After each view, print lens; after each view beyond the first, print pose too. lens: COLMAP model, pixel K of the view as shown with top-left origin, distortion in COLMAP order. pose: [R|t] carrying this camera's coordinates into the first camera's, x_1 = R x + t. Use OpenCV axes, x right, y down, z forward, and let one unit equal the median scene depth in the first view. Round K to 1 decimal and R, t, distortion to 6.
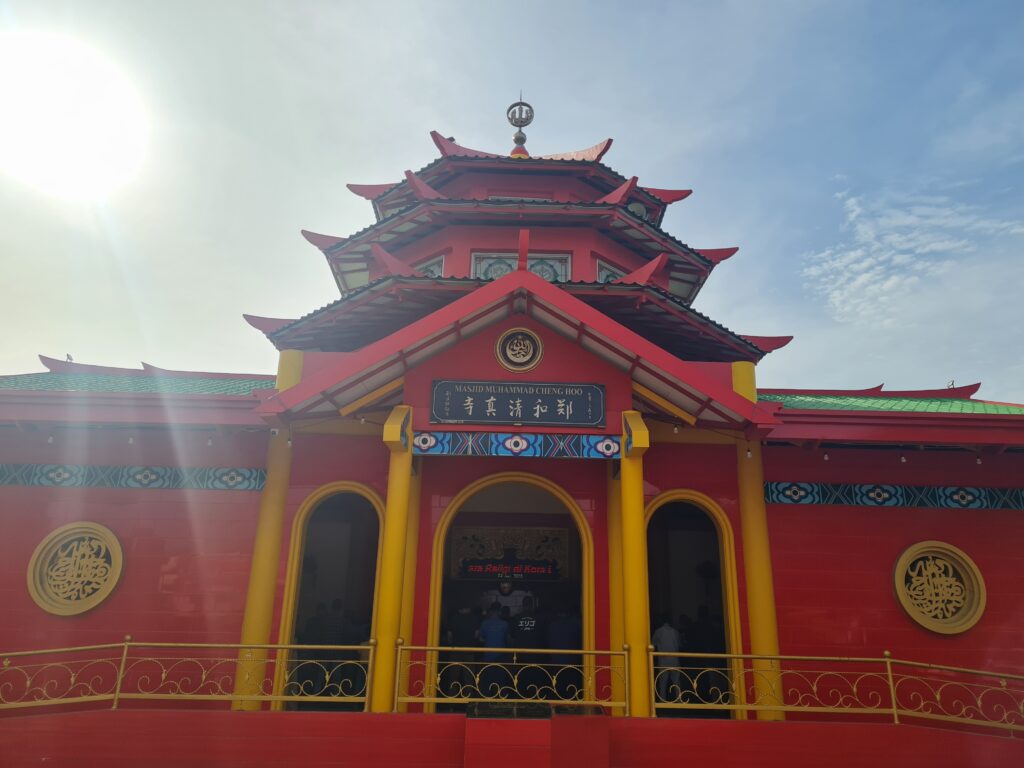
lens RADIAL K [[784.7, 0, 522.6], [0, 784.7, 369.8], [0, 0, 1]] dist [0.048165, -0.043819]
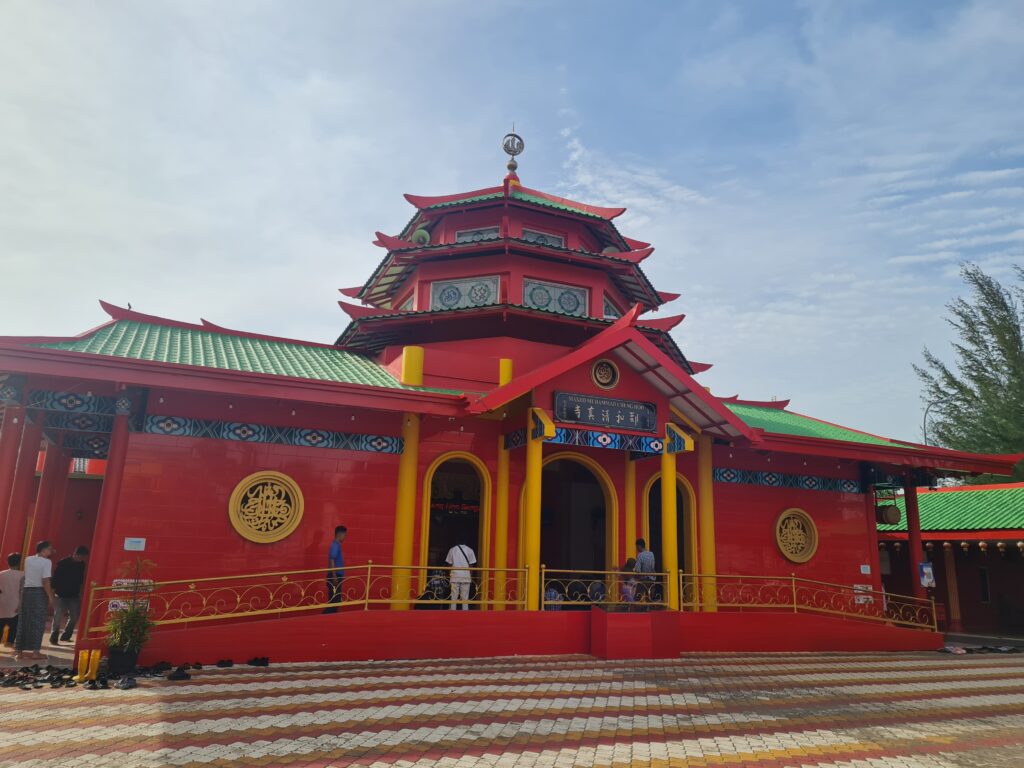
lens RADIAL K [[784.7, 0, 512.3], [0, 784.7, 387.7], [0, 0, 1]] dist [0.048165, -0.043819]
pose [[0.924650, 0.090476, 0.369914, -0.699873], [-0.135396, 0.986005, 0.097278, -0.119397], [-0.355936, -0.140032, 0.923959, -0.294727]]
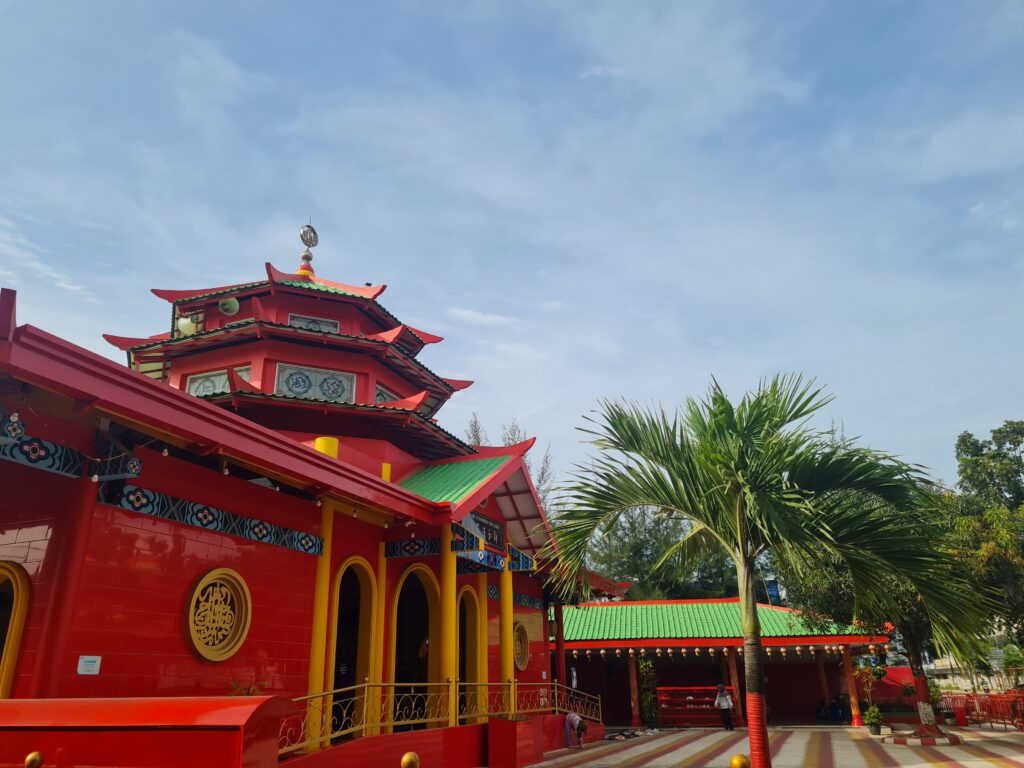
lens RADIAL K [[784.7, 0, 513.9], [0, 784.7, 378.5], [0, 0, 1]] dist [0.048165, -0.043819]
pose [[0.385905, 0.312597, 0.867963, -1.431005], [-0.281196, 0.935929, -0.212052, 0.076384], [-0.878639, -0.162236, 0.449081, 0.261894]]
